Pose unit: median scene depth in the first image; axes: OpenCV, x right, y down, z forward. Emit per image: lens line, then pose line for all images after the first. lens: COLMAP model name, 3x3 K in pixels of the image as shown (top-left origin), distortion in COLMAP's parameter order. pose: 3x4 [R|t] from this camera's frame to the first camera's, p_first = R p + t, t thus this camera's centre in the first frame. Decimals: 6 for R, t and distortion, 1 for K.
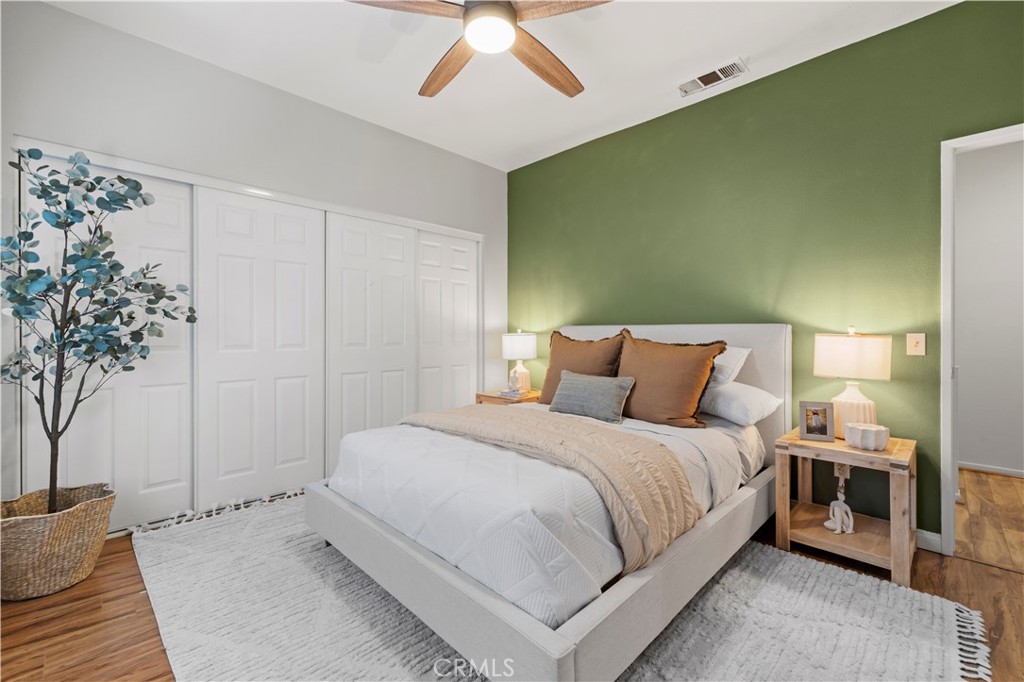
lens RADIAL K [[431.7, 0, 505.6], [0, 431.7, 333.8], [0, 0, 1]] dist [0.002112, -0.000112]
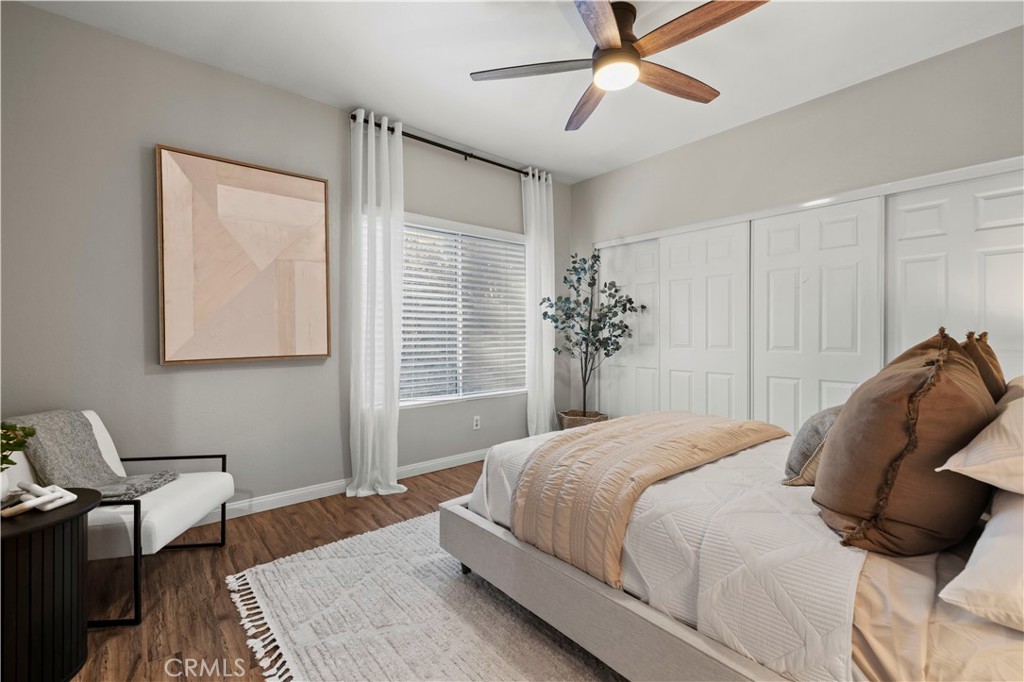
lens RADIAL K [[431.7, 0, 509.0], [0, 431.7, 334.1], [0, 0, 1]] dist [0.002112, -0.000112]
pose [[-0.067269, -0.001644, -0.997734, 0.888643], [-0.000654, 0.999998, -0.001604, -0.004814], [0.997735, 0.000545, -0.067270, 0.629366]]
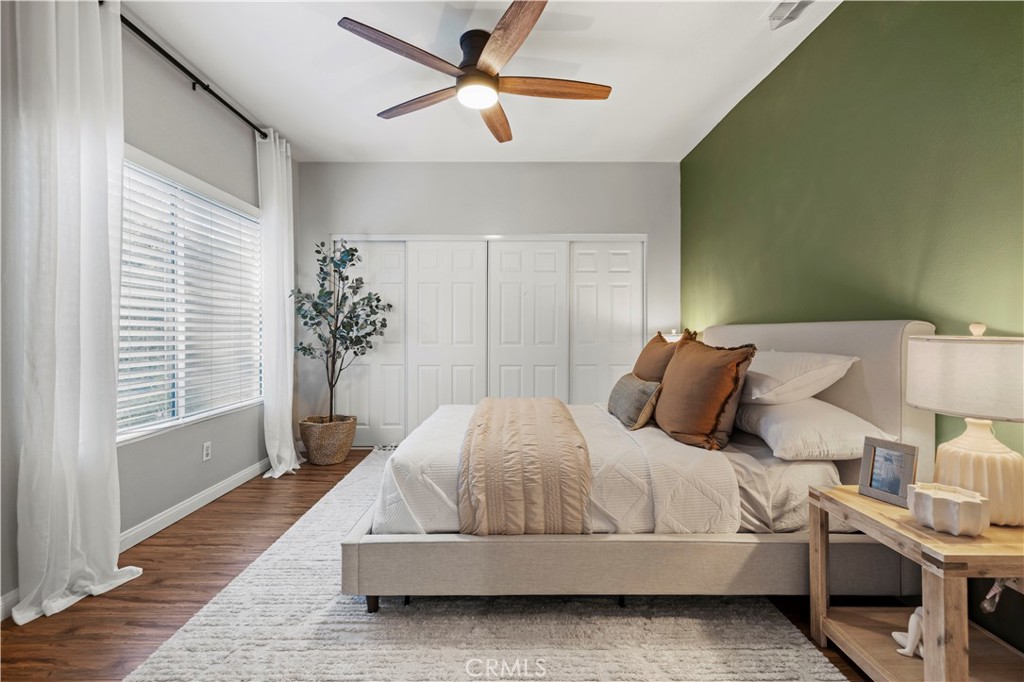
lens RADIAL K [[431.7, 0, 508.3], [0, 431.7, 333.3], [0, 0, 1]] dist [0.002112, -0.000112]
pose [[0.716473, 0.000772, -0.697615, 0.715481], [-0.002002, 0.999998, -0.000950, -0.002050], [0.697612, 0.002078, 0.716472, 0.132980]]
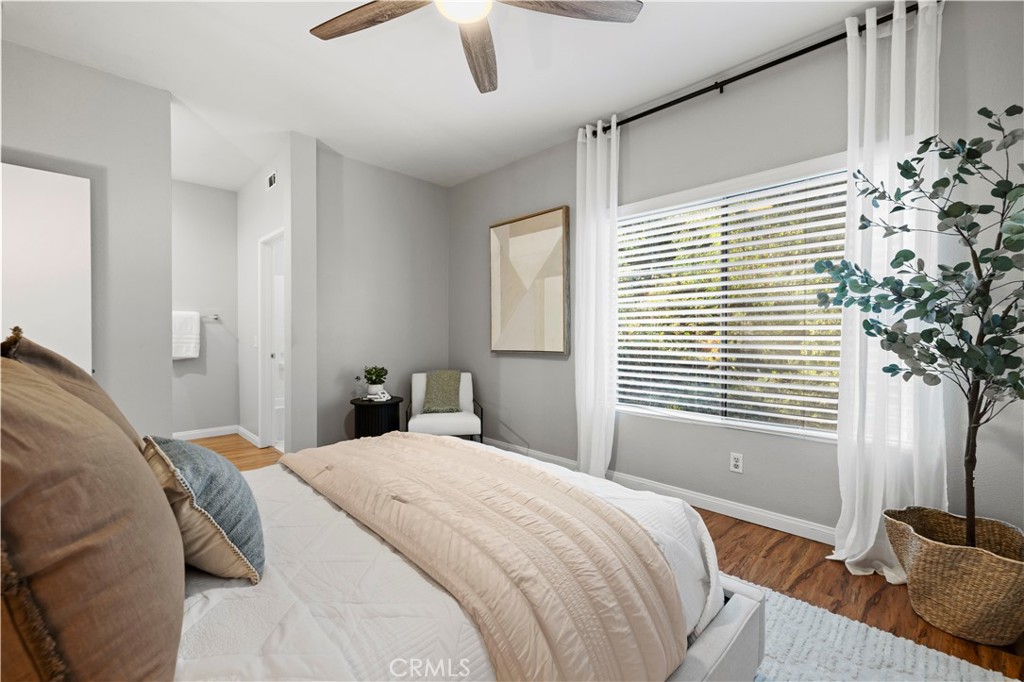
lens RADIAL K [[431.7, 0, 509.4], [0, 431.7, 340.4], [0, 0, 1]] dist [0.002112, -0.000112]
pose [[-0.999978, -0.002961, -0.005970, -0.100427], [-0.003068, 0.999833, 0.018018, -0.011674], [0.005916, 0.018036, -0.999820, 1.499198]]
